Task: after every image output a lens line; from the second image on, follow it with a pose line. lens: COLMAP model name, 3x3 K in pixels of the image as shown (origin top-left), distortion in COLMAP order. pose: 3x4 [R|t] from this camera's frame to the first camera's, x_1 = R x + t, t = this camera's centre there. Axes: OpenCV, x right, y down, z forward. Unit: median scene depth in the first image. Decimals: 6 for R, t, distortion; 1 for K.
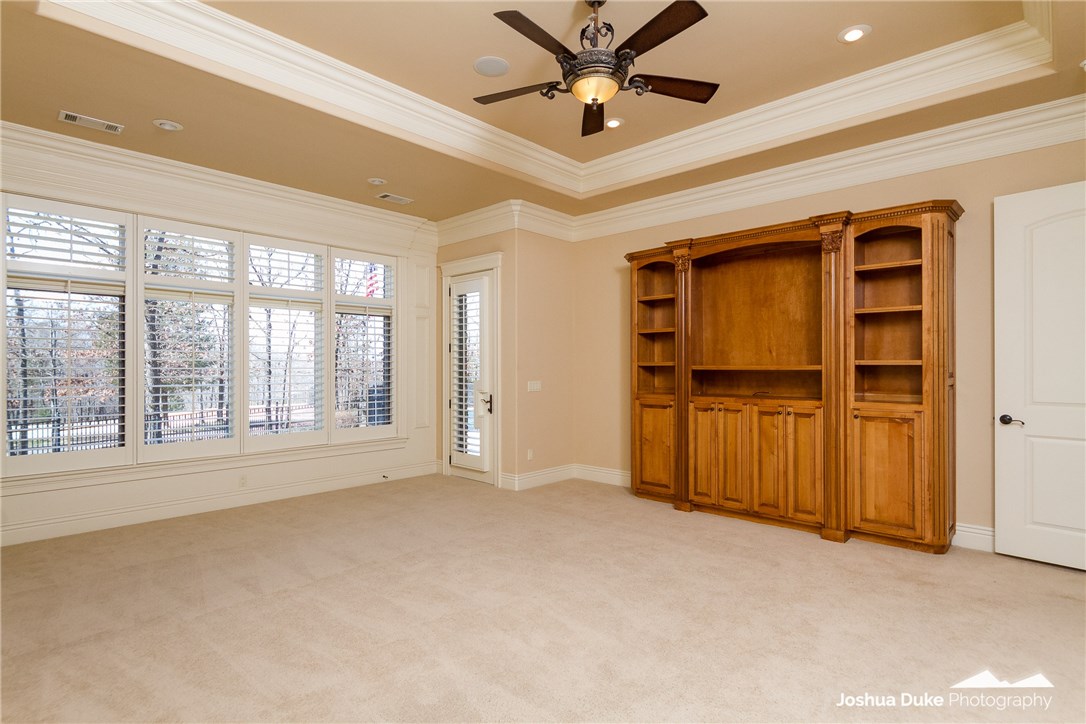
lens RADIAL K [[570.8, 0, 517.6], [0, 570.8, 370.4], [0, 0, 1]] dist [0.003398, -0.000085]
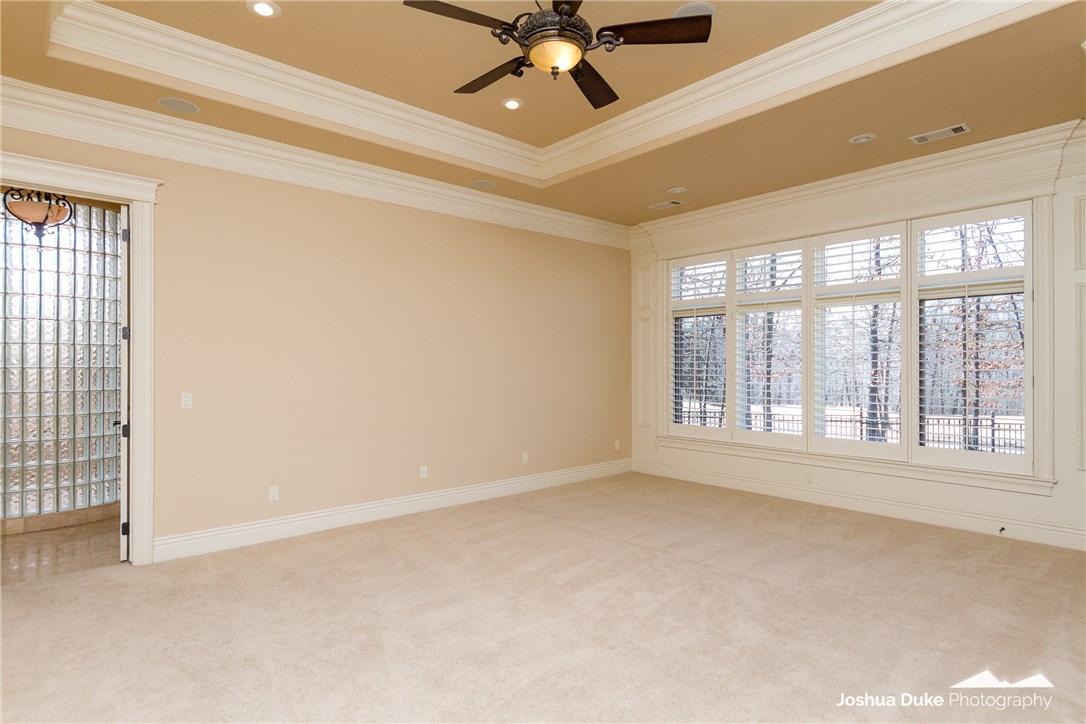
lens RADIAL K [[570.8, 0, 544.1], [0, 570.8, 365.0], [0, 0, 1]] dist [0.003398, -0.000085]
pose [[-0.070369, -0.005284, -0.997507, 0.554687], [-0.008297, 0.999954, -0.004712, -0.002128], [0.997487, 0.007945, -0.070410, 0.568548]]
